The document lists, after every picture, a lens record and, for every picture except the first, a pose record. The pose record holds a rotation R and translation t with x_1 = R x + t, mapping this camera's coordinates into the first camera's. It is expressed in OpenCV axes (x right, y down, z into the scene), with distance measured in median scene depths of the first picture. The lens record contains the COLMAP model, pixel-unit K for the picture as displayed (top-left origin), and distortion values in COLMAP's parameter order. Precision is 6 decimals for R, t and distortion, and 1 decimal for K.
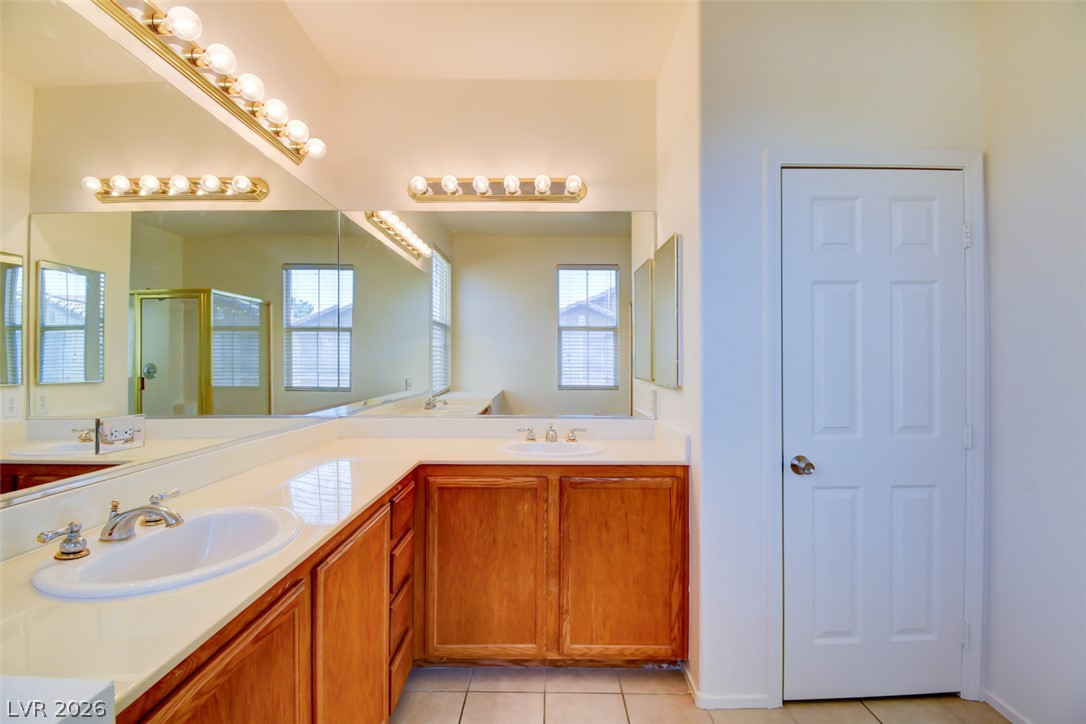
lens RADIAL K [[477.2, 0, 543.0], [0, 477.2, 362.0], [0, 0, 1]] dist [-0.001089, -0.000551]
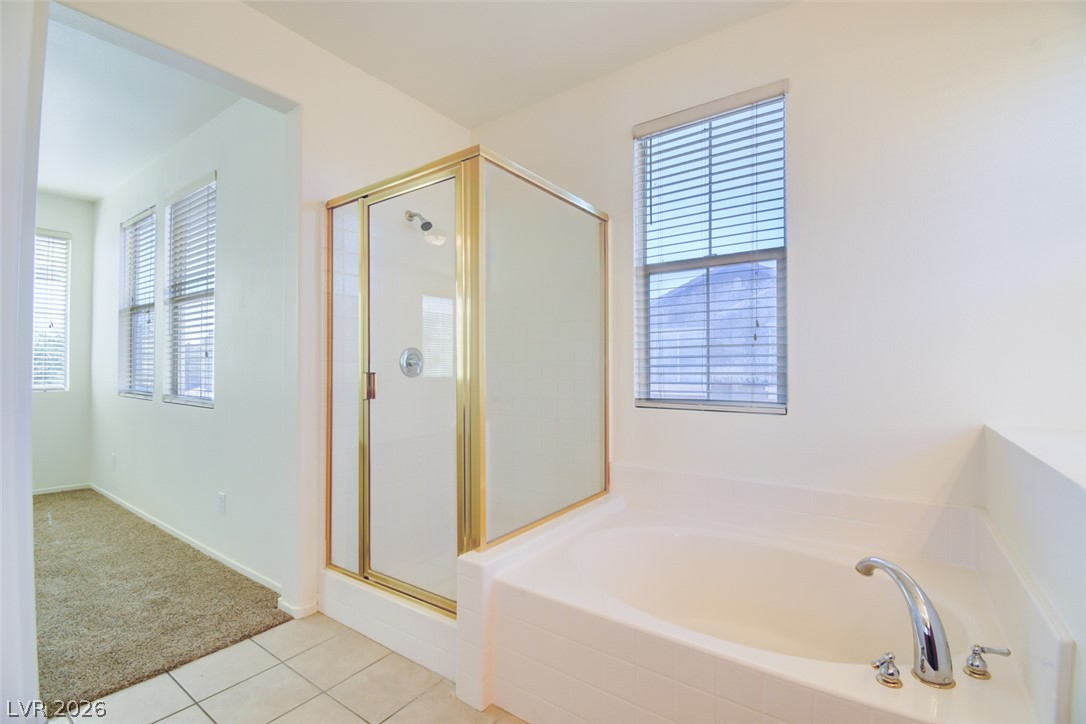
lens RADIAL K [[477.2, 0, 543.0], [0, 477.2, 362.0], [0, 0, 1]] dist [-0.001089, -0.000551]
pose [[0.799193, -0.009442, -0.601001, -0.380880], [0.000160, 0.999880, -0.015496, 0.027055], [0.601075, 0.012288, 0.799098, 0.656260]]
